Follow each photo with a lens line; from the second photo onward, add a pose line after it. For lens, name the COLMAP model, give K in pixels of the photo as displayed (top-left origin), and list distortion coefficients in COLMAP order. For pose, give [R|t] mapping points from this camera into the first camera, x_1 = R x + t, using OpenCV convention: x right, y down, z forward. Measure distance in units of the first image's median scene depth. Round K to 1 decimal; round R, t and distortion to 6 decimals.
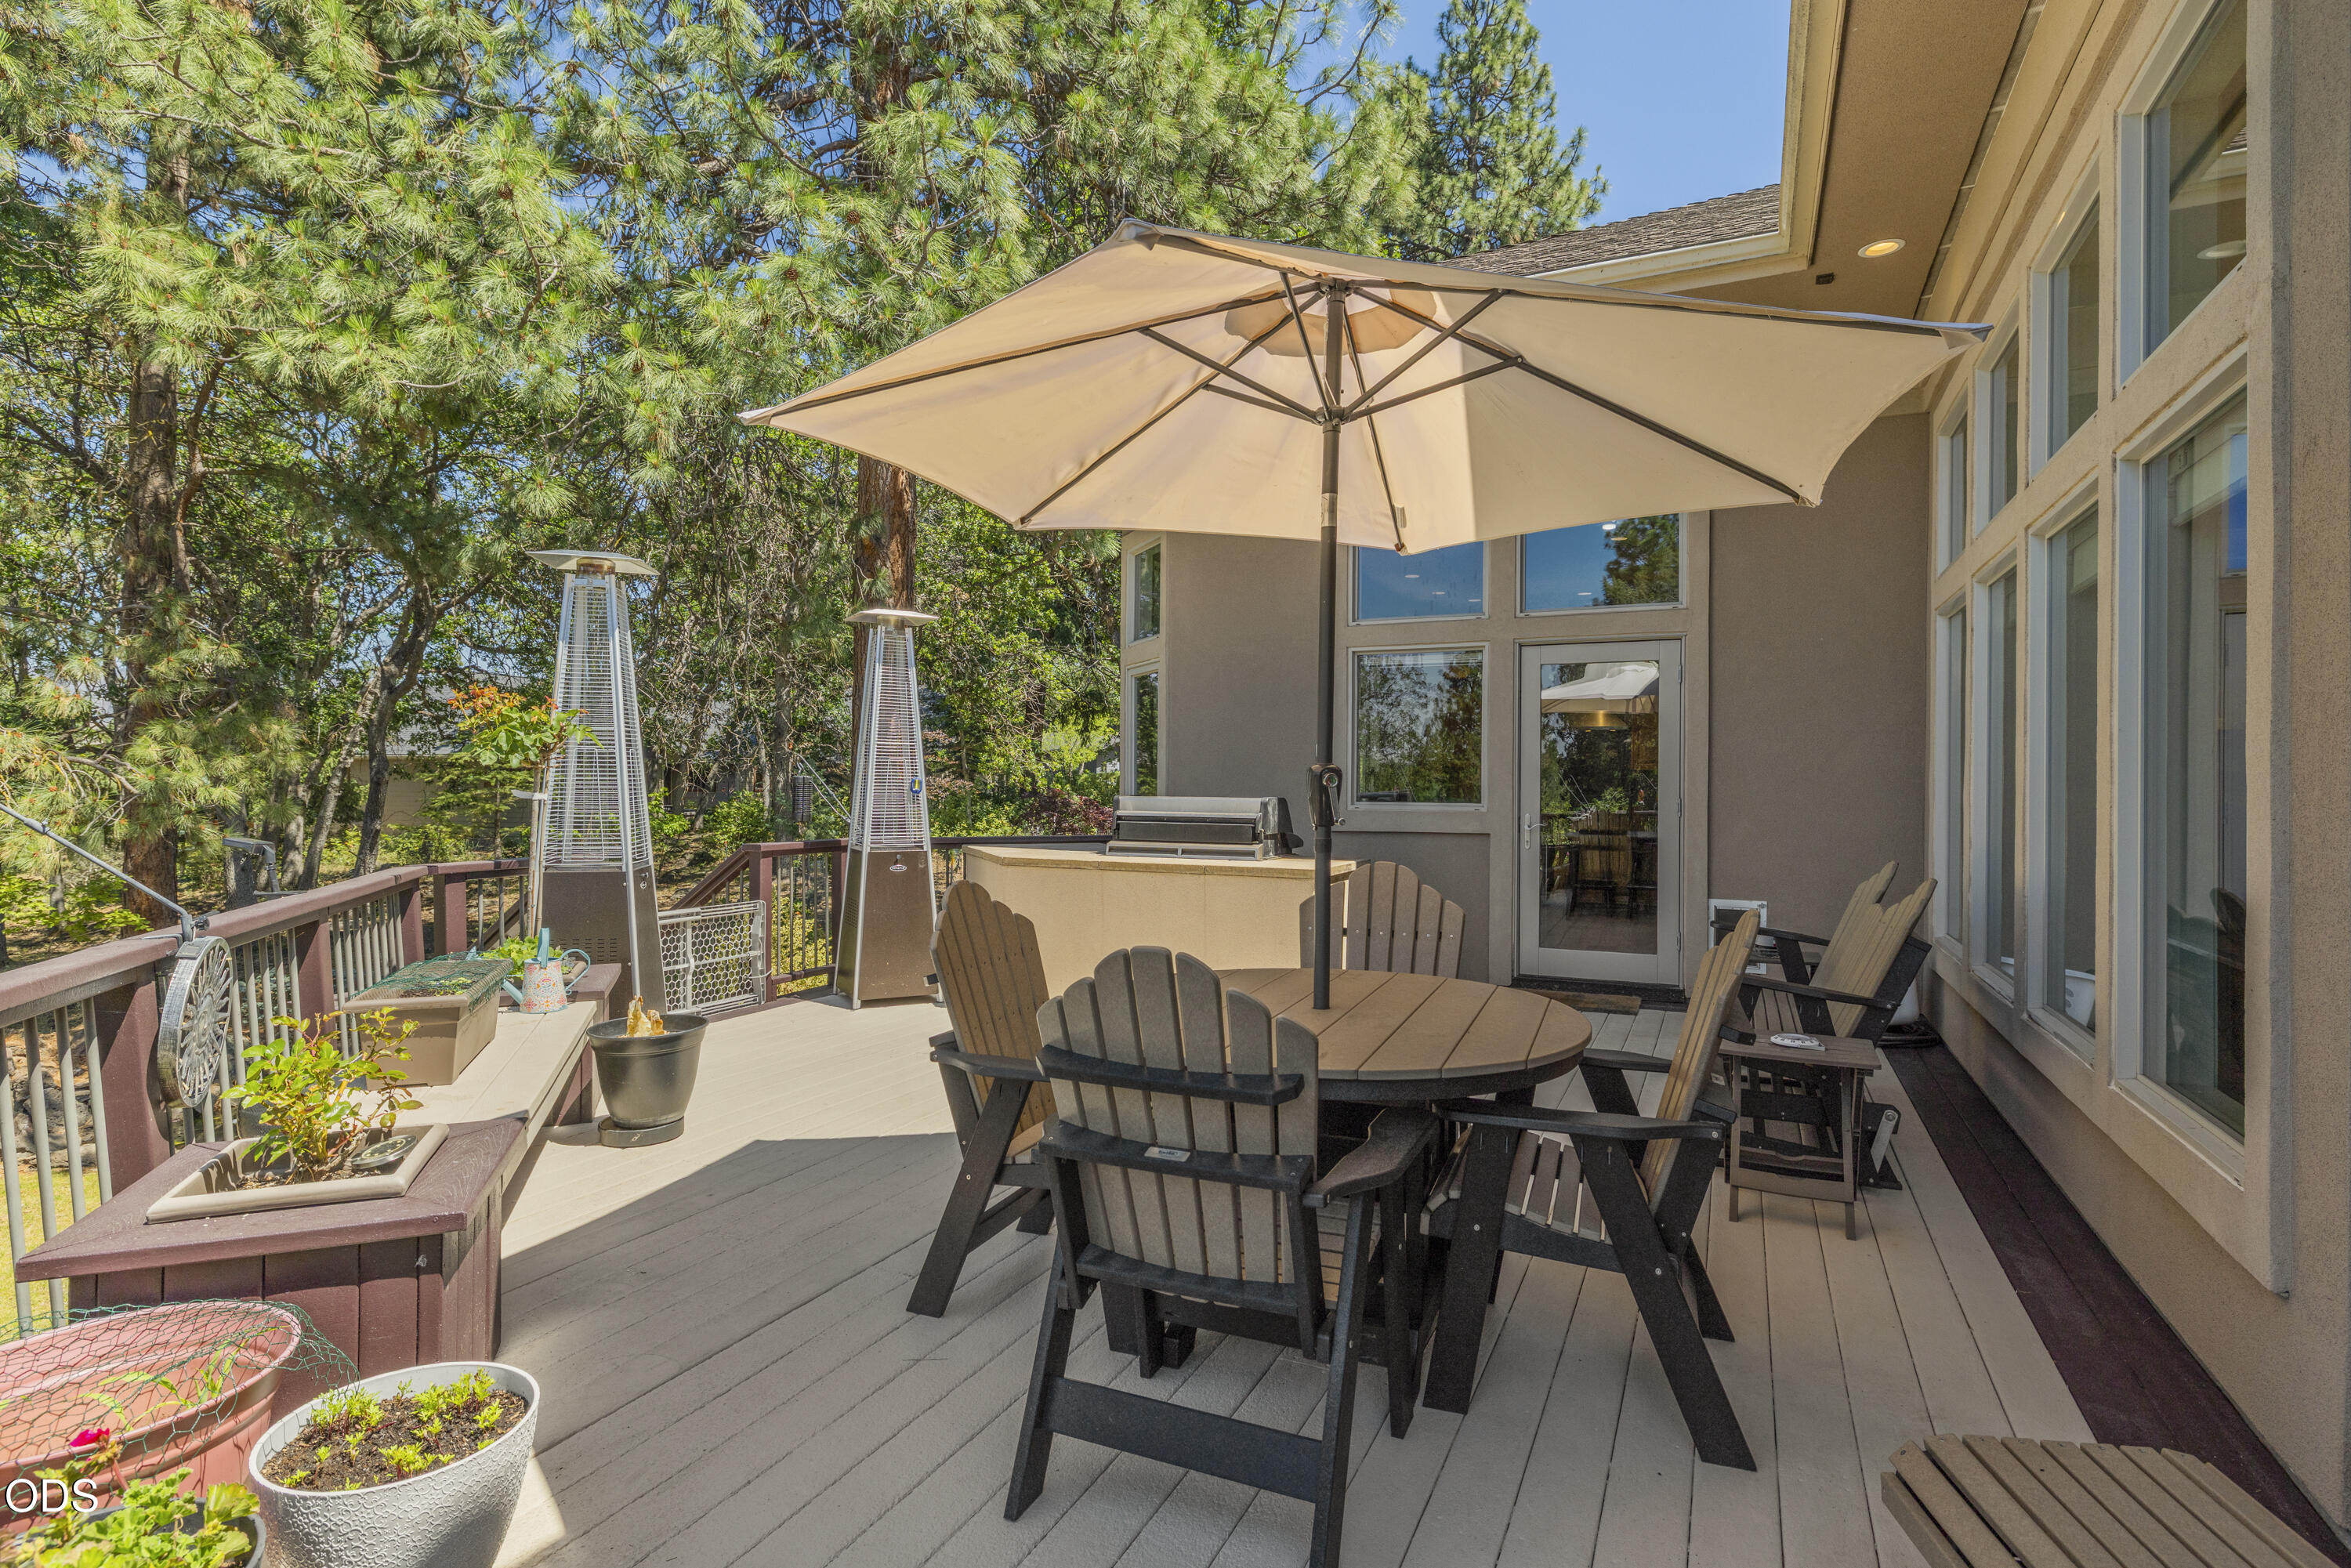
lens RADIAL K [[1154.0, 0, 1181.1], [0, 1154.0, 790.7], [0, 0, 1]] dist [0.008918, 0.000653]
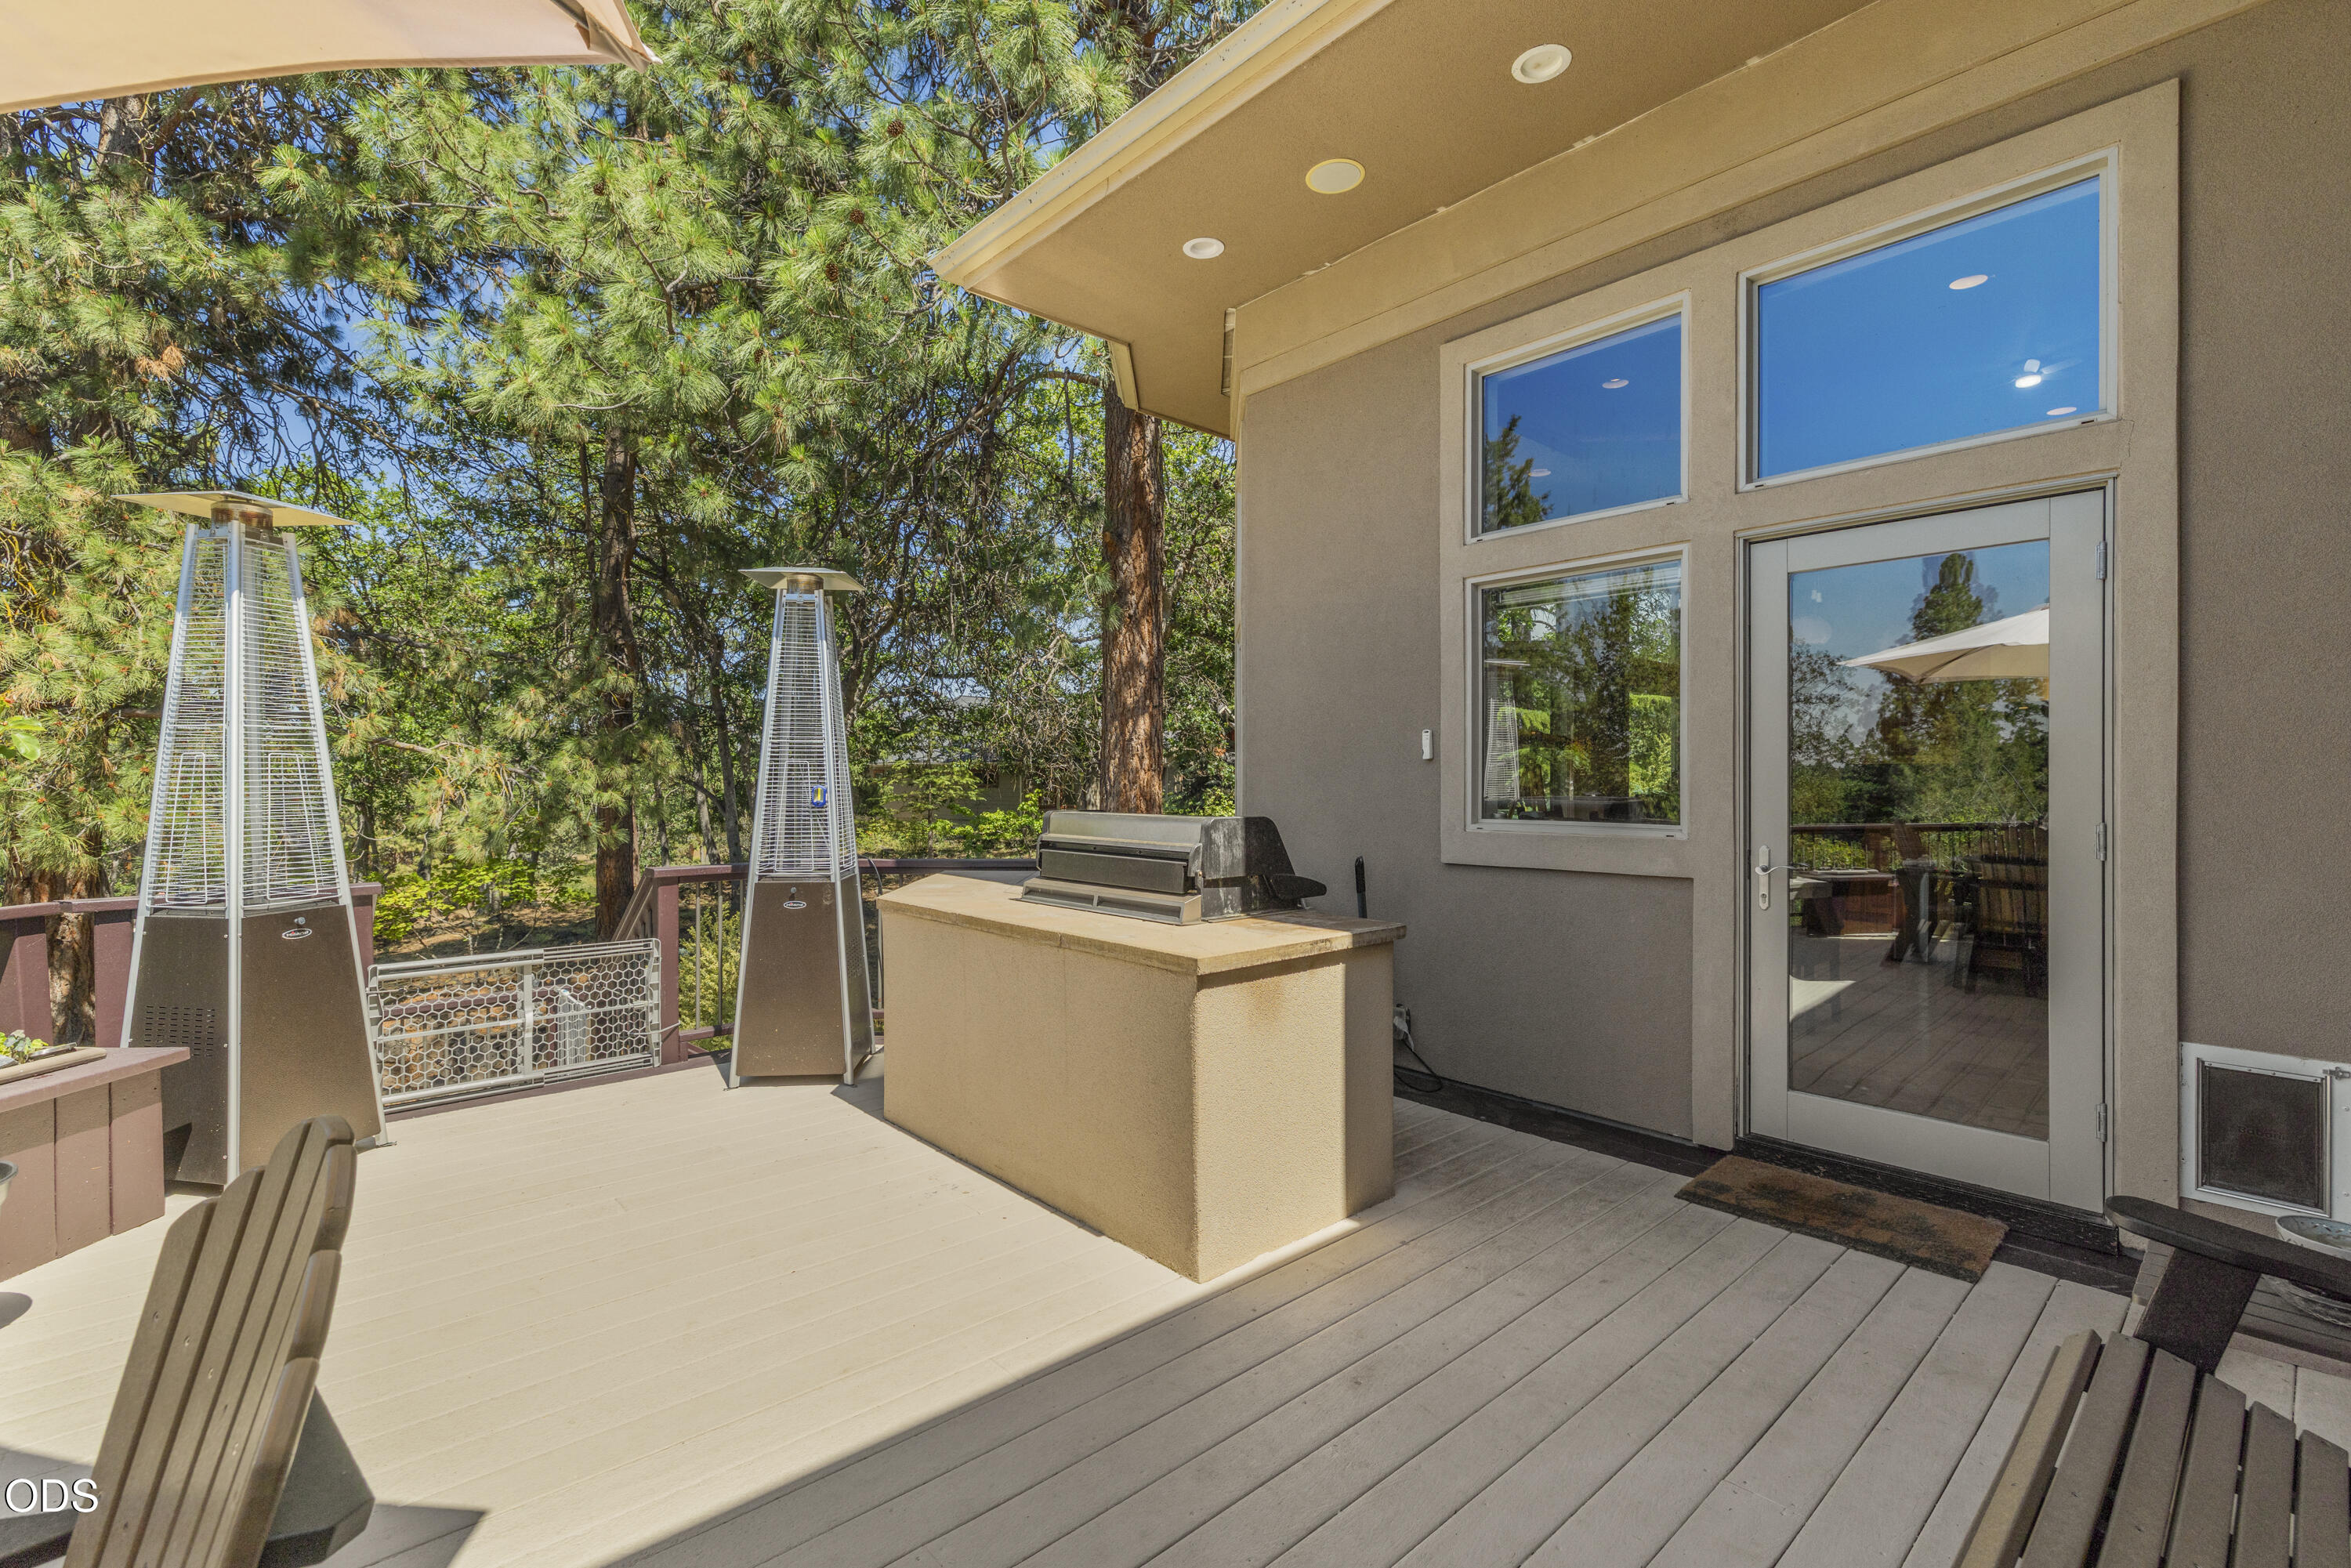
lens RADIAL K [[1029.6, 0, 1175.6], [0, 1029.6, 788.4], [0, 0, 1]] dist [0.000608, 0.000548]
pose [[0.922115, -0.002432, -0.386909, 0.195195], [0.002330, 0.999997, -0.000733, -0.006683], [0.386909, -0.000226, 0.922118, 0.368993]]
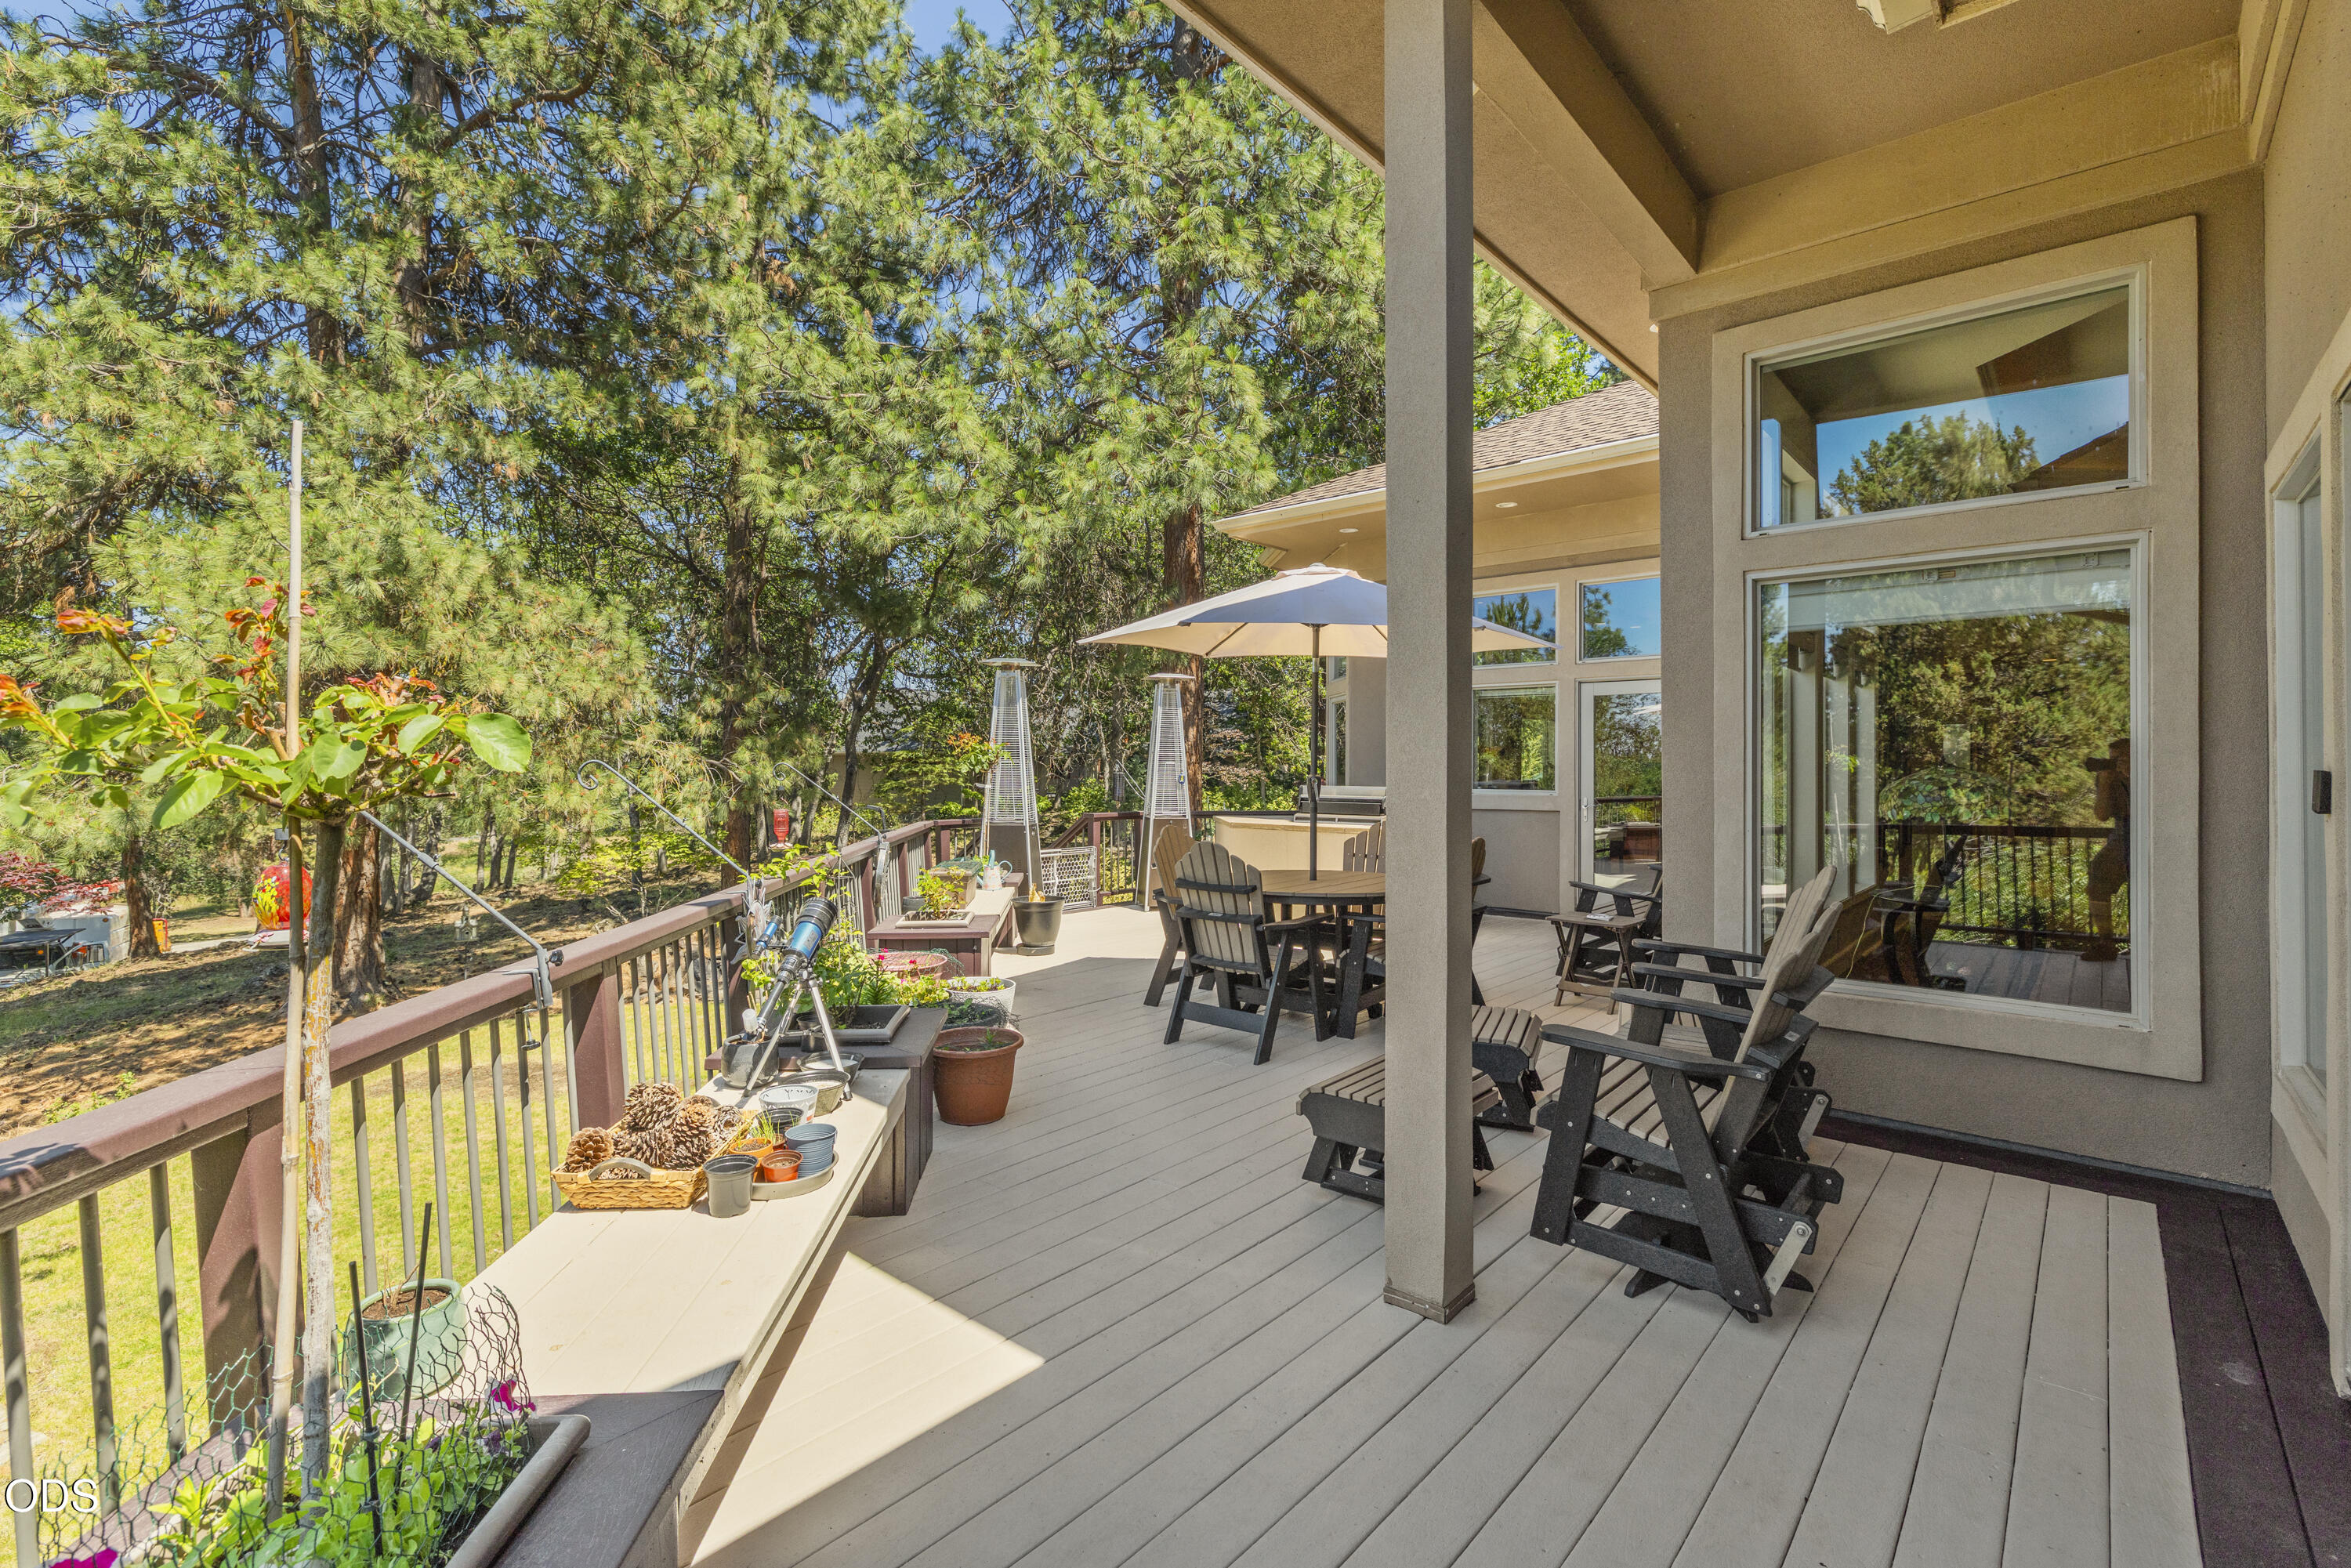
lens RADIAL K [[1029.6, 0, 1184.0], [0, 1029.6, 770.8], [0, 0, 1]] dist [0.000608, 0.000548]
pose [[0.963179, -0.003098, -0.268844, 0.133017], [0.001635, 0.999983, -0.005665, -0.005967], [0.268857, 0.005017, 0.963167, -0.328811]]
